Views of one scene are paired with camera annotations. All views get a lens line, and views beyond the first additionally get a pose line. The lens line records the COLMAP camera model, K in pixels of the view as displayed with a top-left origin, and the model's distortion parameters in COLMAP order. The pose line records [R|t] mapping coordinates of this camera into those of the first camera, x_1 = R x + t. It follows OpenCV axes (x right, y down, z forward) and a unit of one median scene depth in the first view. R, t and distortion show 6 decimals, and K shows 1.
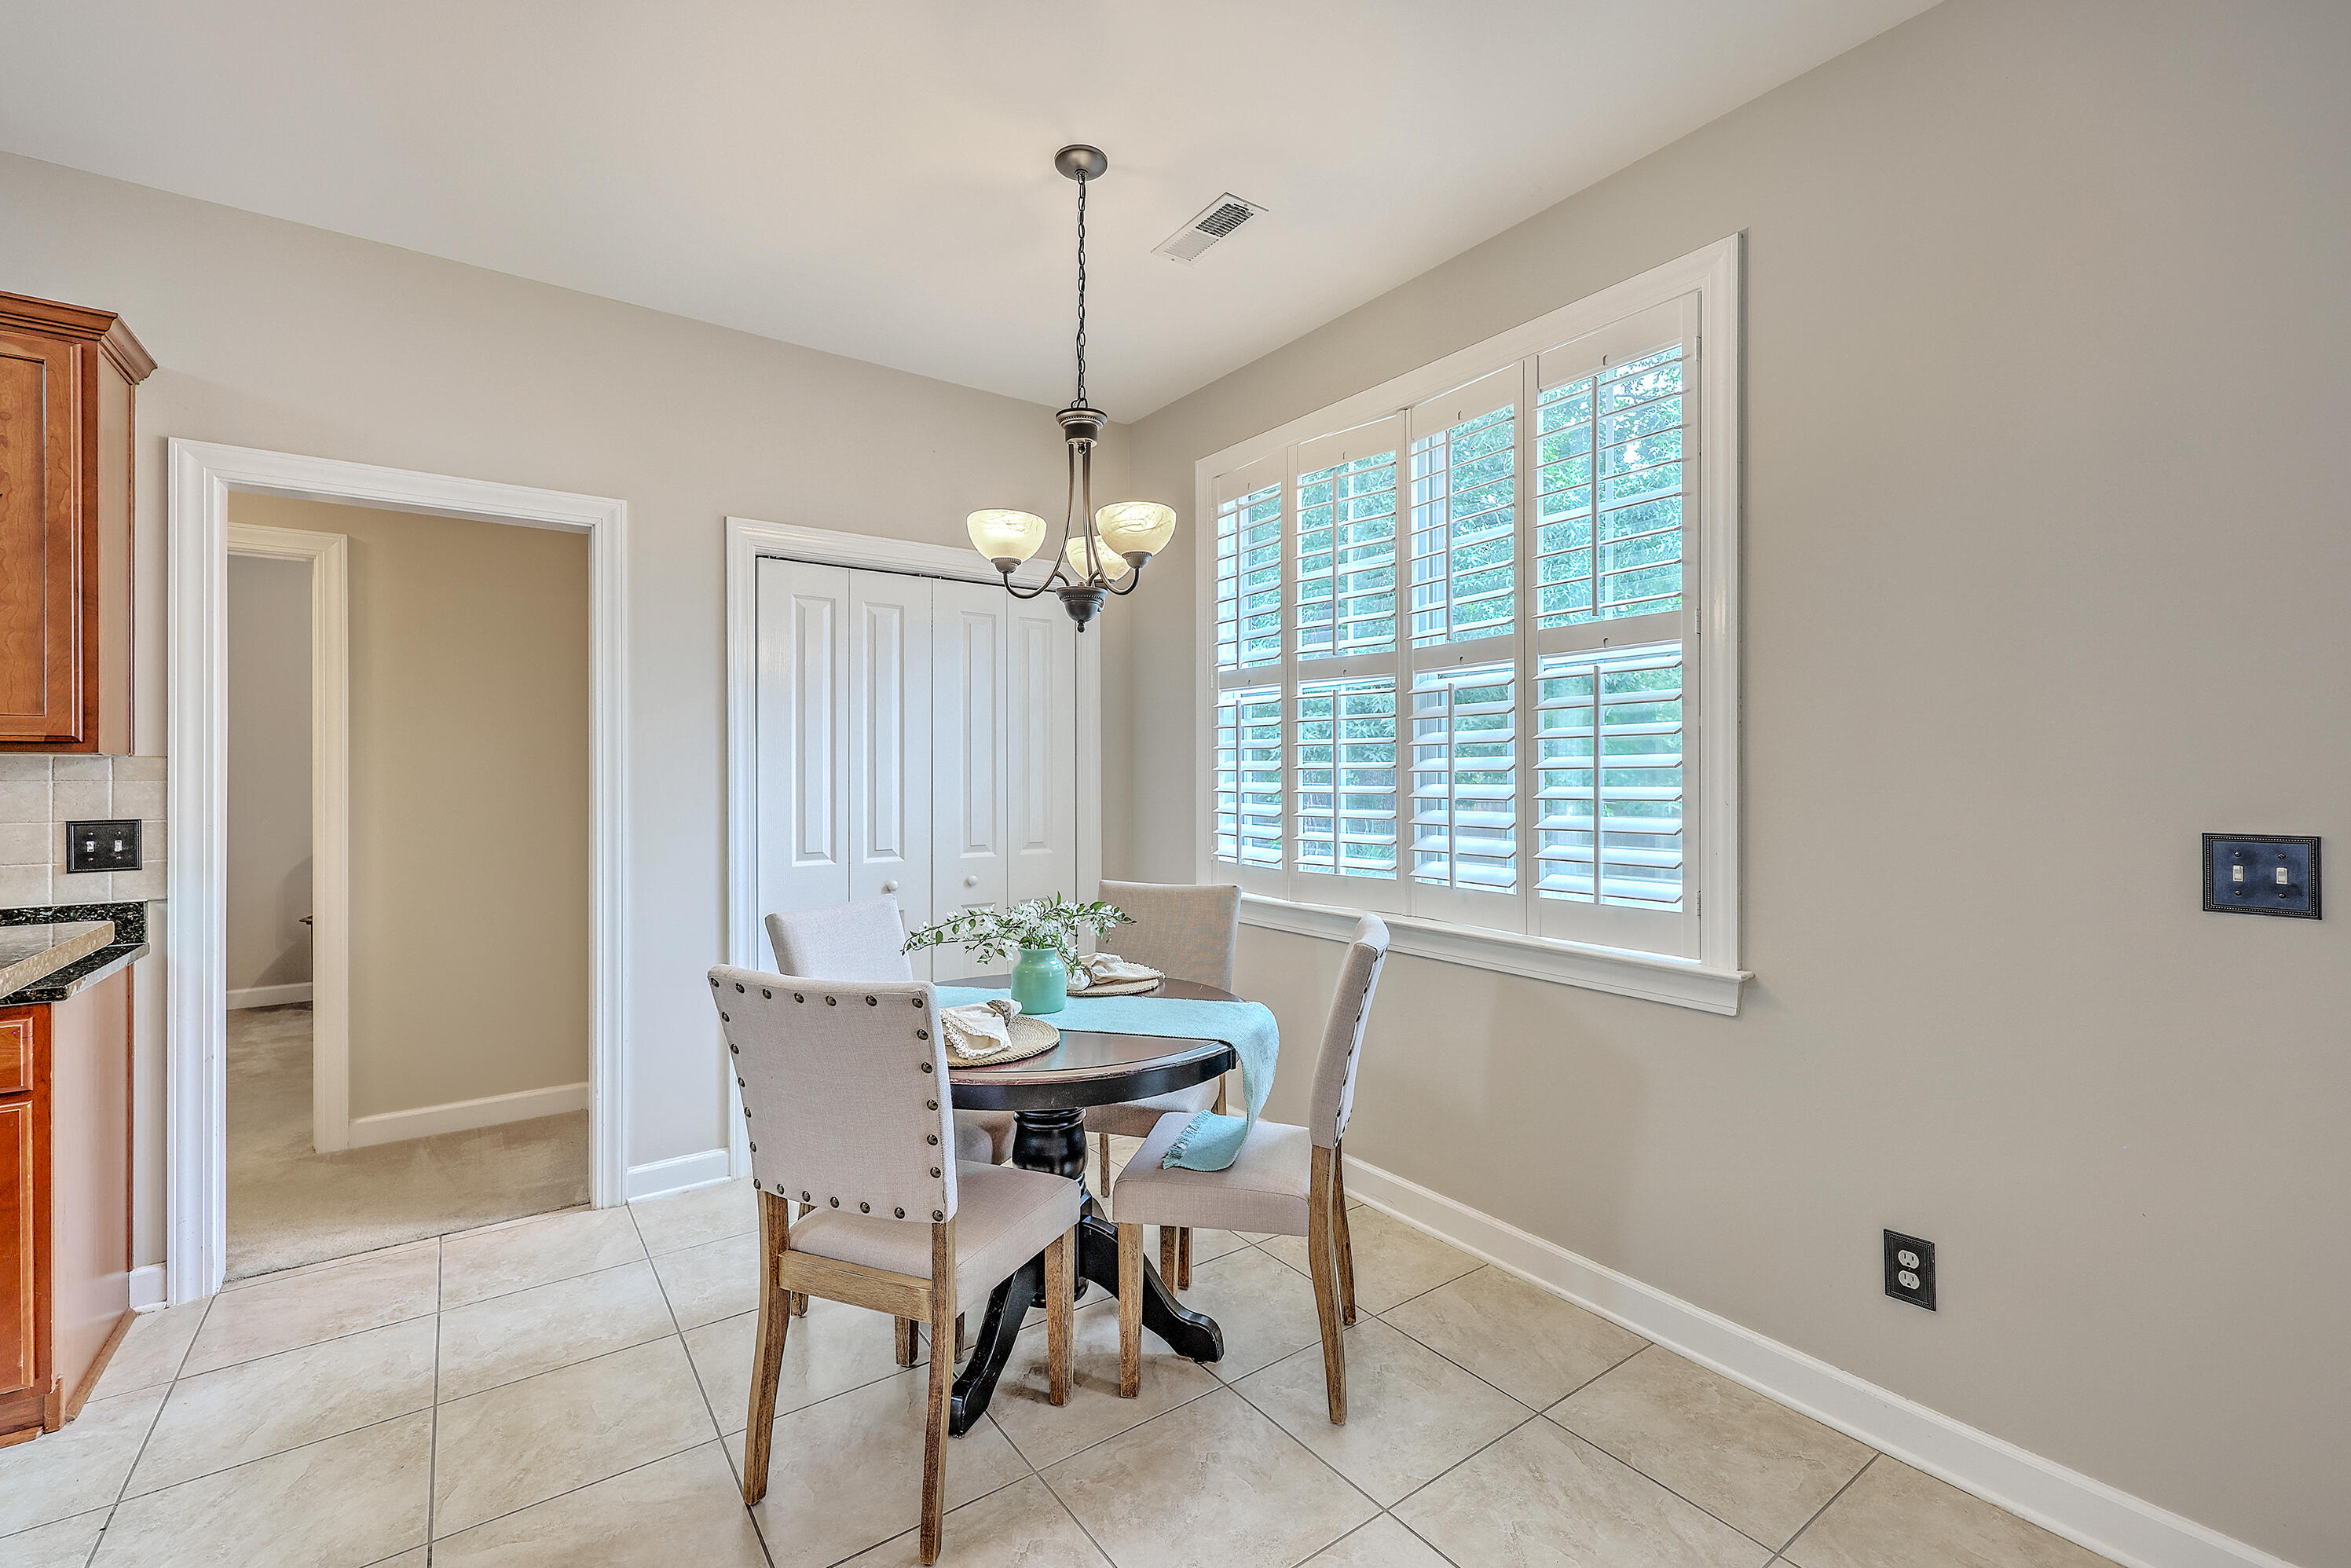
lens RADIAL K [[1001.5, 0, 1180.0], [0, 1001.5, 771.5], [0, 0, 1]] dist [0.000317, -0.000208]
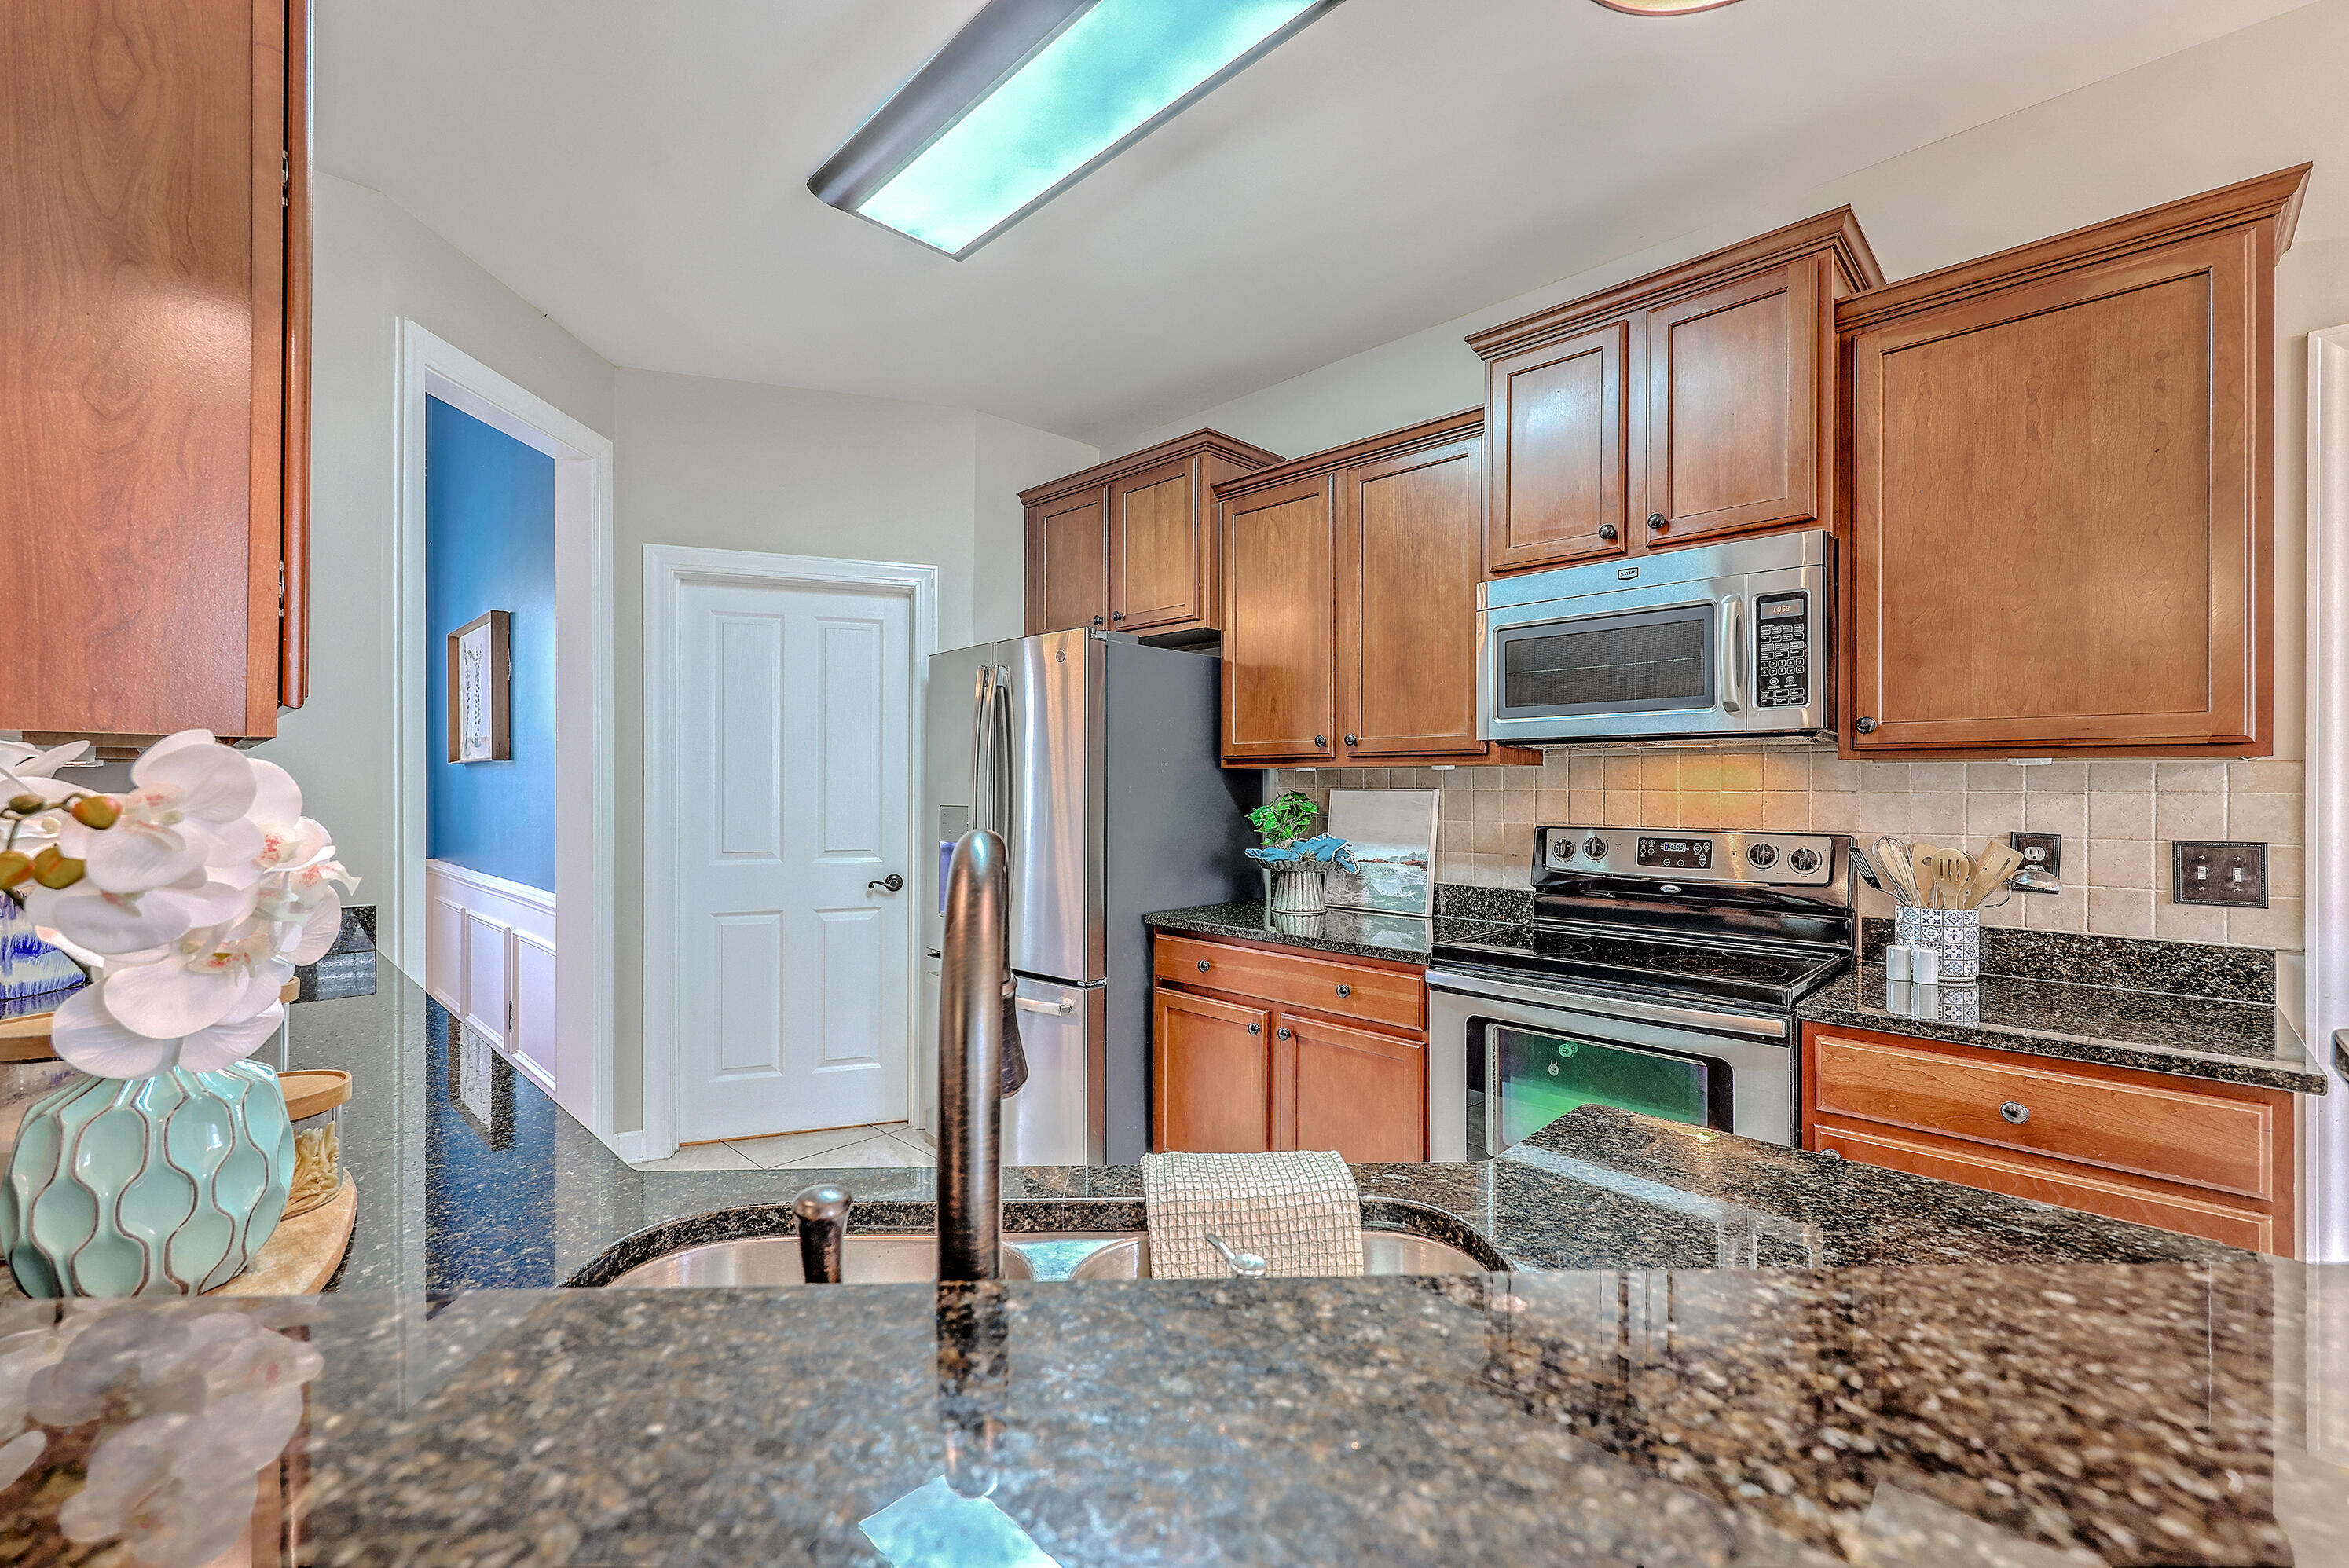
lens RADIAL K [[950.5, 0, 1174.5], [0, 950.5, 784.0], [0, 0, 1]] dist [0.002654, 0.000138]
pose [[0.168523, 0.002004, -0.985696, -0.462211], [-0.000602, 0.999998, 0.001930, 0.001693], [0.985698, 0.000269, 0.168523, 0.048093]]
